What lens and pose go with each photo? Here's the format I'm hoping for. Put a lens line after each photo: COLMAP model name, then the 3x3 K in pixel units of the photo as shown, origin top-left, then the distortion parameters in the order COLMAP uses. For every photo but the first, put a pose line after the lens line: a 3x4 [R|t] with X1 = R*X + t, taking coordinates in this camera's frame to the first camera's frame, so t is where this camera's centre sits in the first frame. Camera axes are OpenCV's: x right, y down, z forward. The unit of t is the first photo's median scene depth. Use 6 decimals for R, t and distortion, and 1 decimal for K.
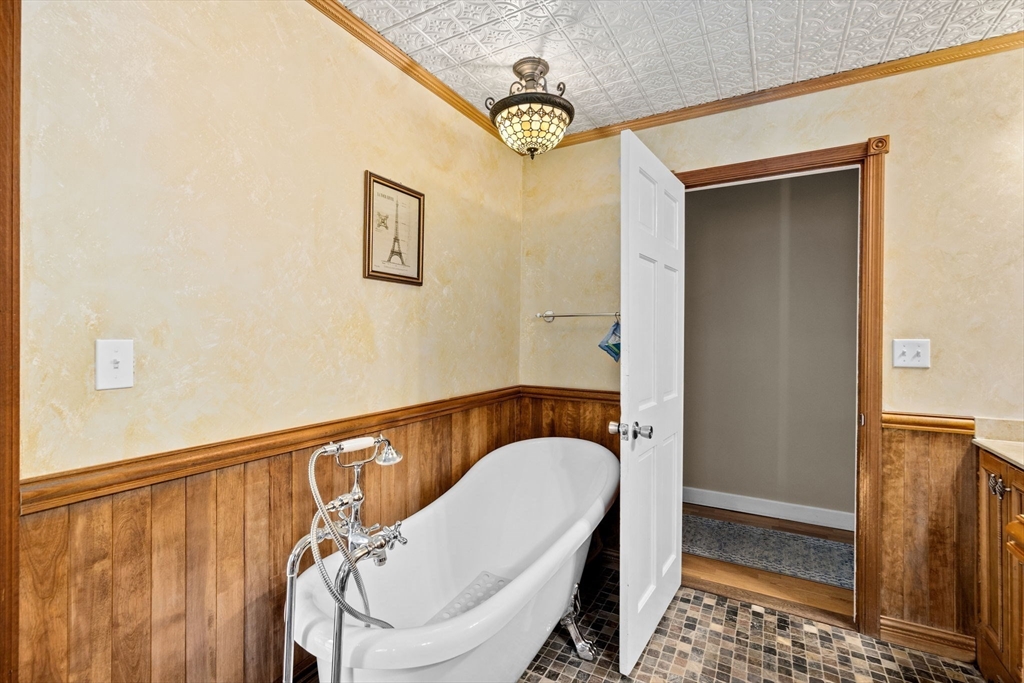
lens RADIAL K [[457.3, 0, 512.5], [0, 457.3, 337.1], [0, 0, 1]] dist [-0.011859, 0.004014]
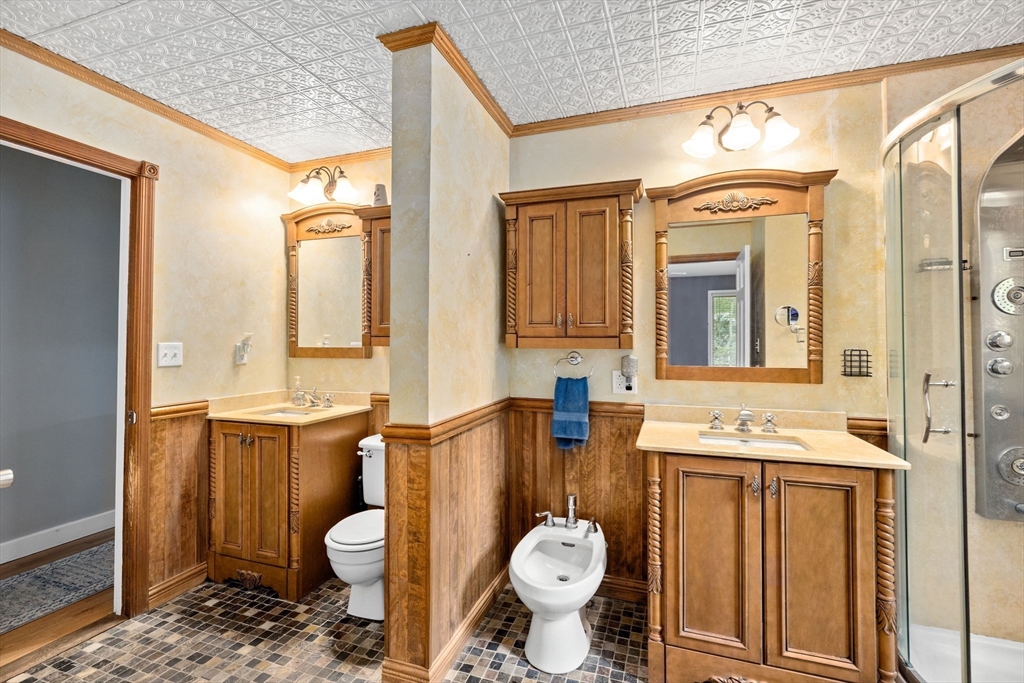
lens RADIAL K [[457.3, 0, 513.0], [0, 457.3, 338.0], [0, 0, 1]] dist [-0.011859, 0.004014]
pose [[-0.185785, 0.002320, 0.982588, -0.472990], [-0.000799, 0.999997, -0.002512, -0.005613], [-0.982590, -0.001252, -0.185783, 0.330932]]
